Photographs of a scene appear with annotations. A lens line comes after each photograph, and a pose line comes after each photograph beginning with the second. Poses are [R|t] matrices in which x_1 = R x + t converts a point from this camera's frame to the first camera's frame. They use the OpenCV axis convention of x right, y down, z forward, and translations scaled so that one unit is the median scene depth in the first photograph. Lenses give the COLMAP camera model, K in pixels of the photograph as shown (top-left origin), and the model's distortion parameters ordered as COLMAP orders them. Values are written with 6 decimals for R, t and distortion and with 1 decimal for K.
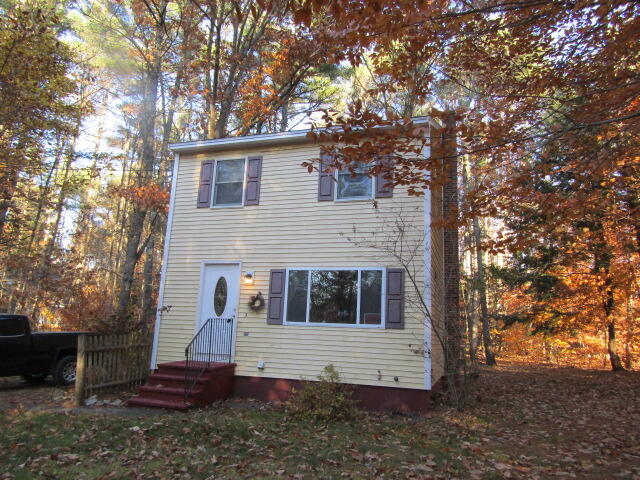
lens RADIAL K [[460.1, 0, 321.1], [0, 460.1, 238.7], [0, 0, 1]] dist [0.007735, -0.004059]
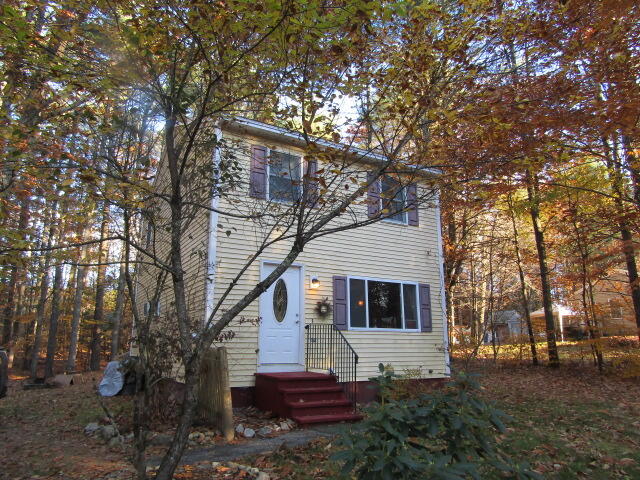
lens RADIAL K [[460.1, 0, 324.4], [0, 460.1, 242.1], [0, 0, 1]] dist [0.007735, -0.004059]
pose [[0.656691, 0.127460, 0.743310, -0.918408], [-0.131614, 0.989858, -0.053460, 0.051805], [-0.742586, -0.062723, 0.666807, 0.354367]]
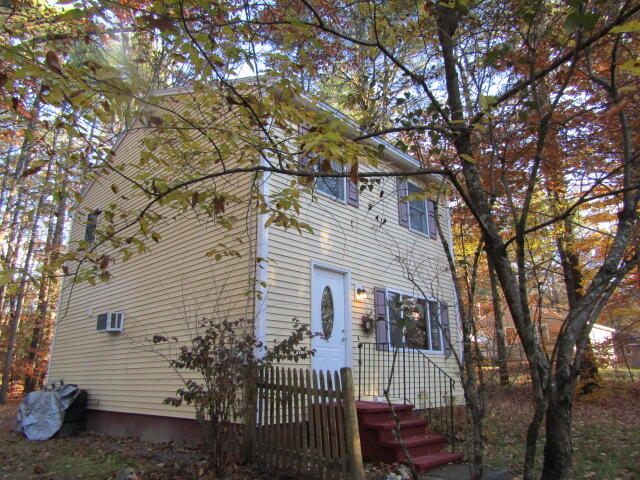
lens RADIAL K [[460.1, 0, 316.9], [0, 460.1, 243.6], [0, 0, 1]] dist [0.007735, -0.004059]
pose [[0.434485, 0.212513, 0.875249, -0.972898], [-0.169462, 0.973699, -0.152293, 0.143000], [-0.884593, -0.082152, 0.459071, 0.727017]]
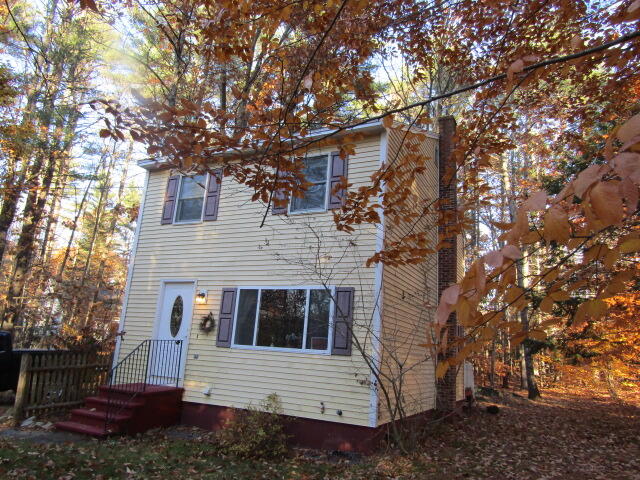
lens RADIAL K [[460.1, 0, 318.7], [0, 460.1, 237.9], [0, 0, 1]] dist [0.007735, -0.004059]
pose [[0.988962, -0.012596, -0.147633, 0.232990], [0.006011, 0.998970, -0.044971, 0.007808], [0.148048, 0.043587, 0.988019, 0.096813]]
